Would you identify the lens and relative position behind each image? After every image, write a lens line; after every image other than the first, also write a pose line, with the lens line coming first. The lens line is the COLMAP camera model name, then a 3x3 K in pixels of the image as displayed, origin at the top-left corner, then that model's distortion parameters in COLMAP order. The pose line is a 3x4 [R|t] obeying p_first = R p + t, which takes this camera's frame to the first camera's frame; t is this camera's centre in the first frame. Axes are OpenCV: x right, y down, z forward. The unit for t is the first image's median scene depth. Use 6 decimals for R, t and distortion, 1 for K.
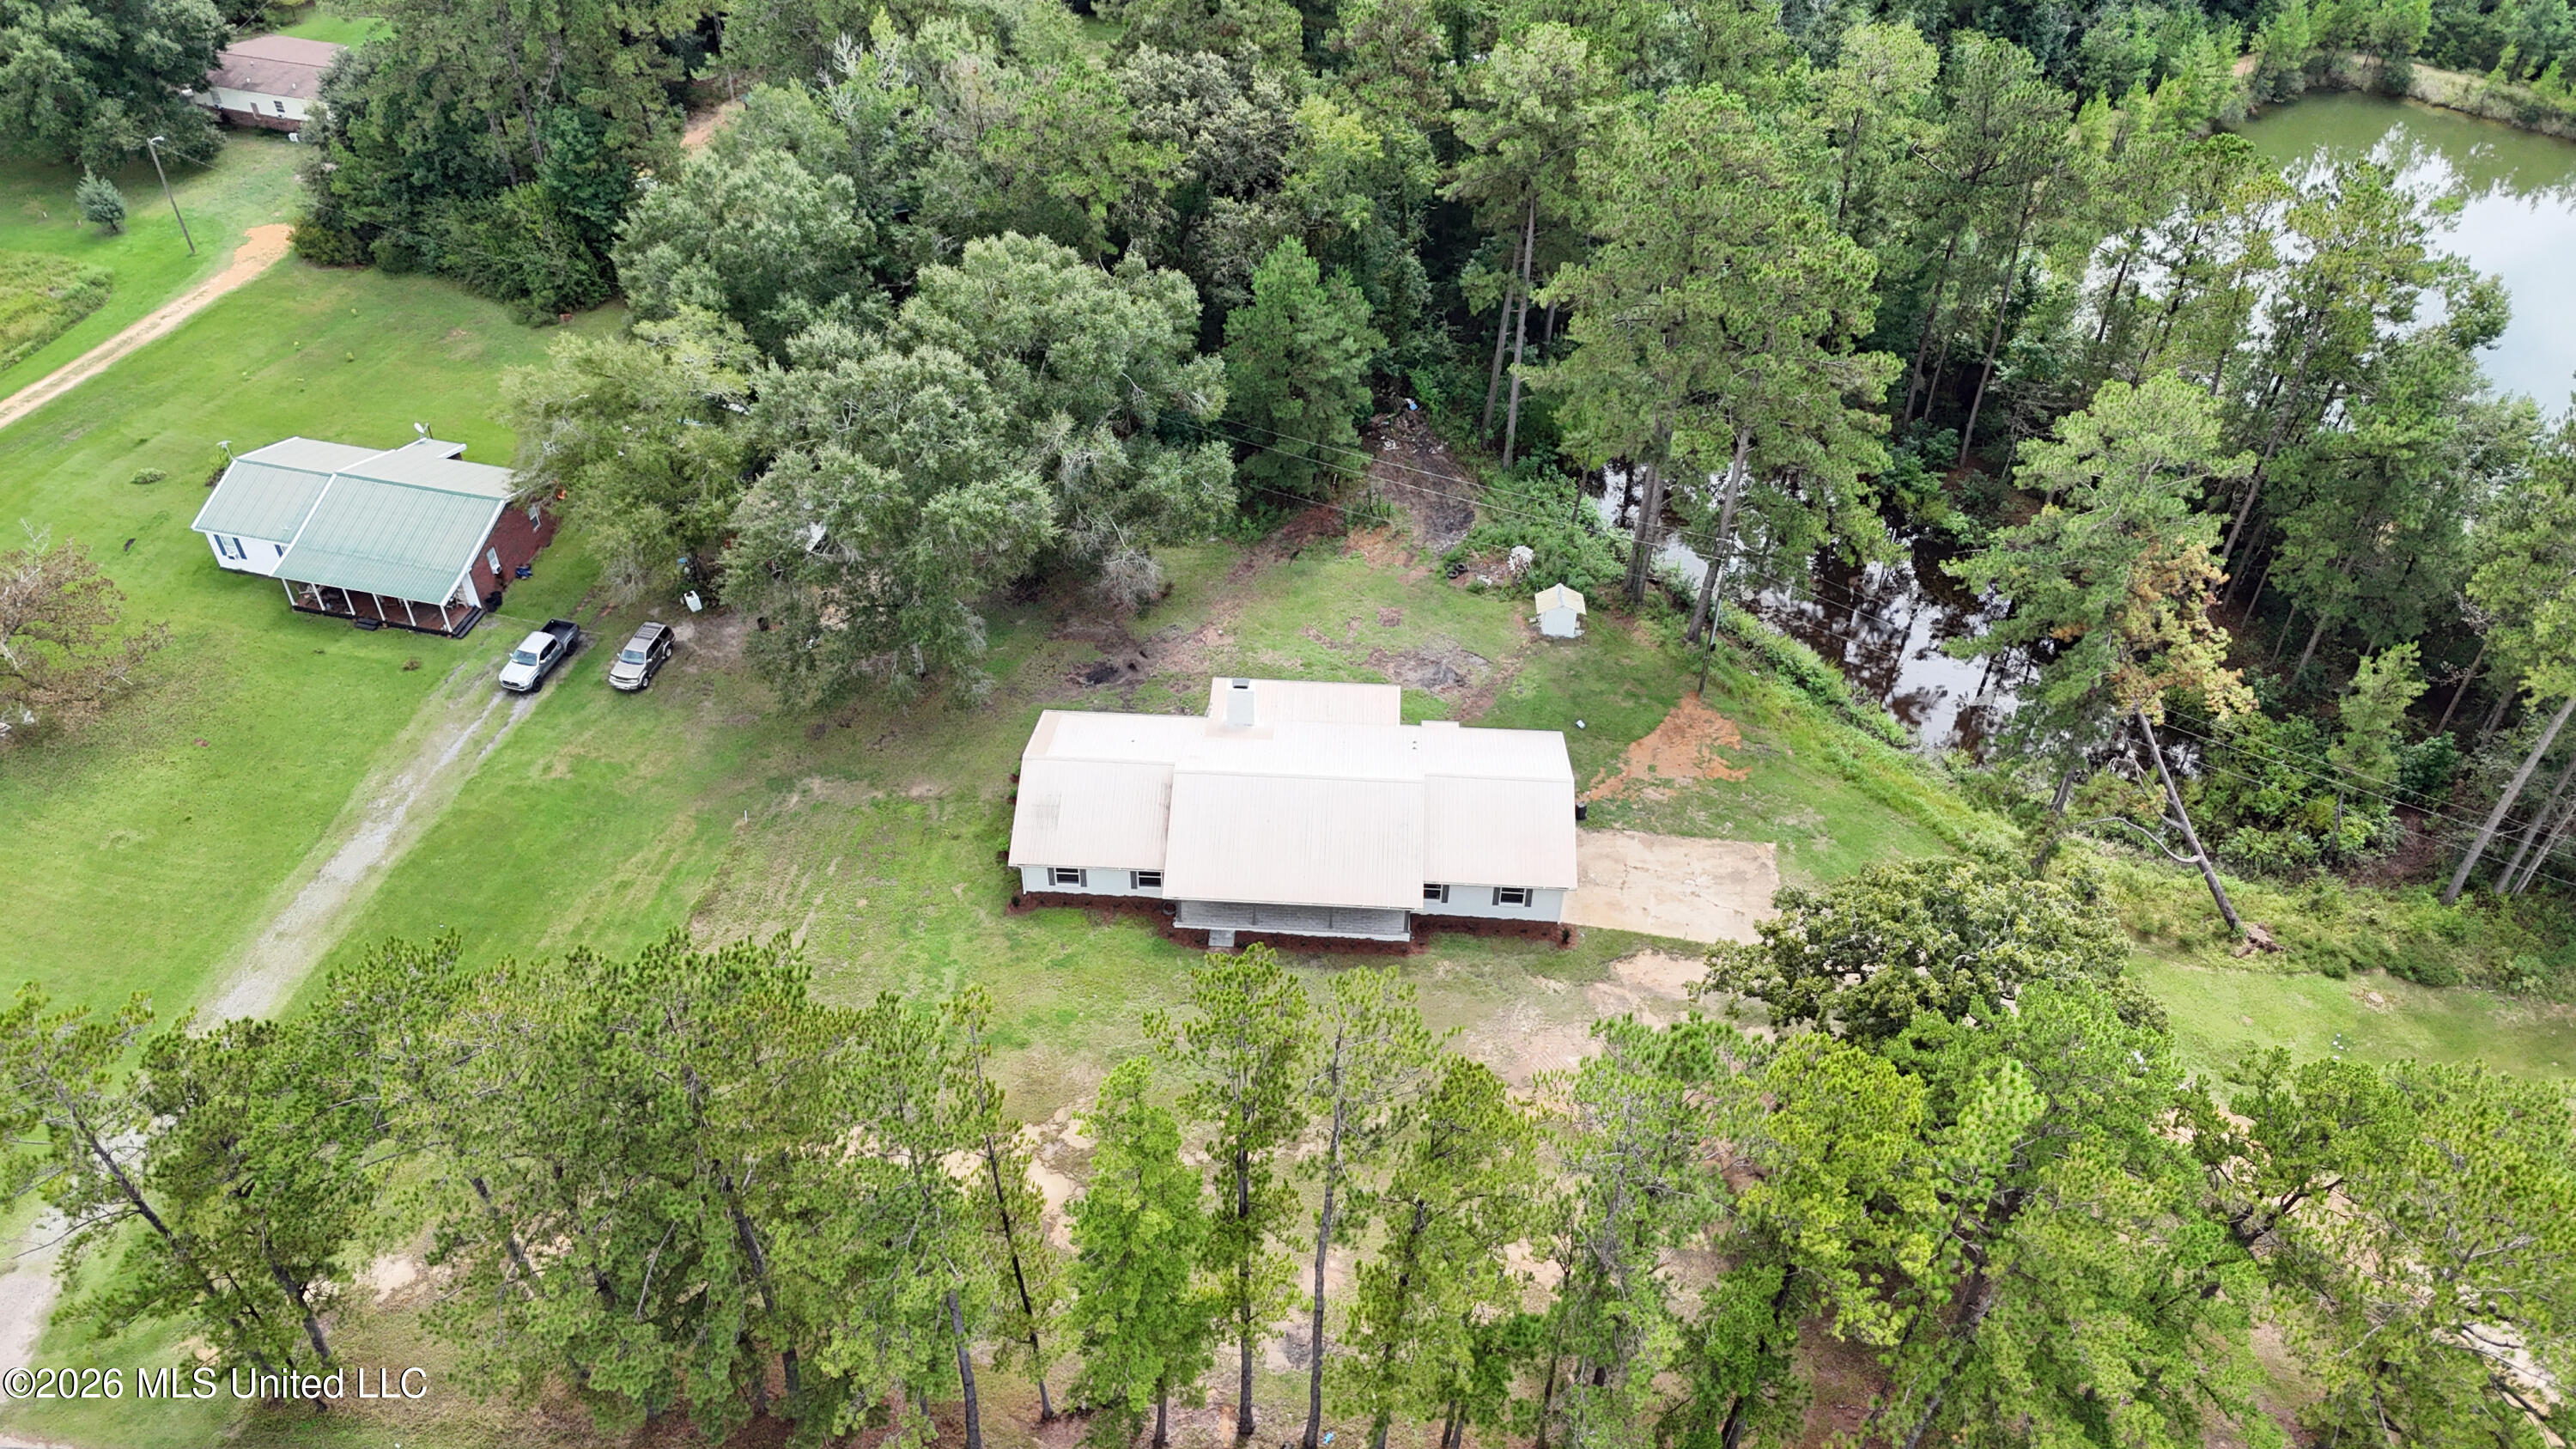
lens RADIAL K [[1889.2, 0, 1295.4], [0, 1889.2, 713.0], [0, 0, 1]] dist [0.042564, -0.001474]
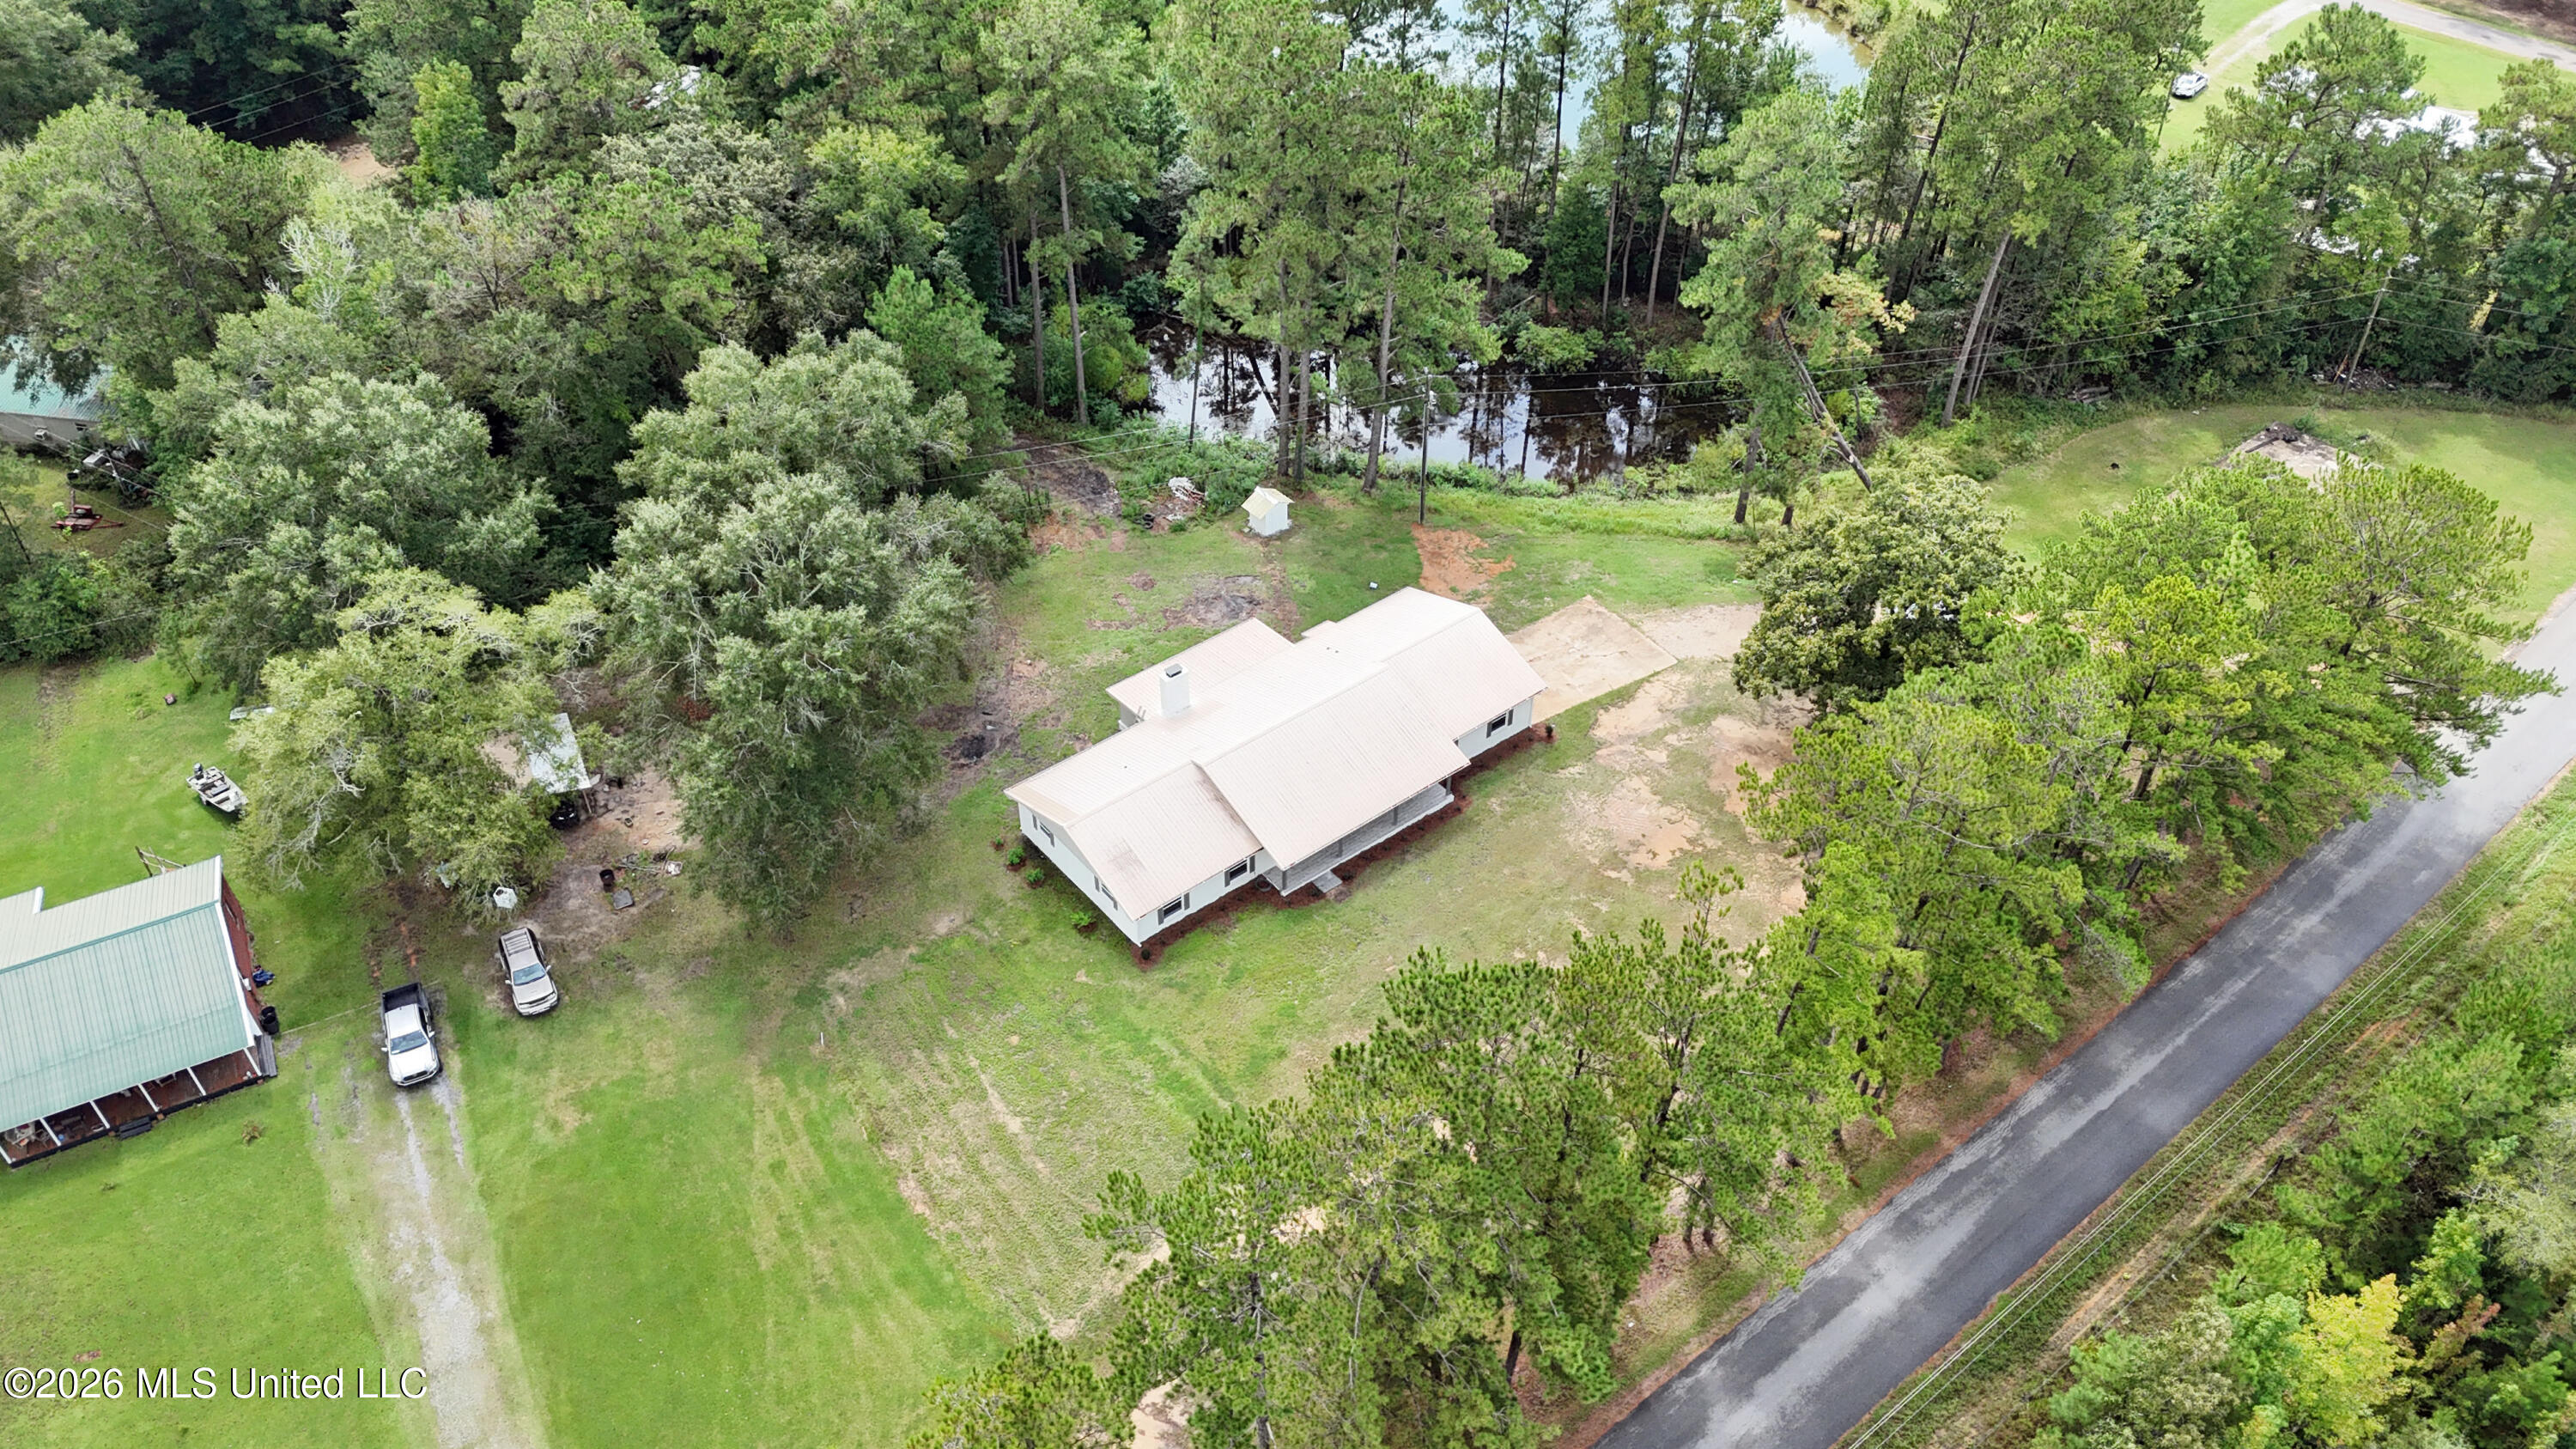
lens RADIAL K [[1889.2, 0, 1276.9], [0, 1889.2, 735.1], [0, 0, 1]] dist [0.042564, -0.001474]
pose [[0.751245, -0.450366, 0.482495, -0.483193], [0.438659, 0.886903, 0.144852, -0.105708], [-0.493163, 0.102831, 0.863838, 0.101492]]
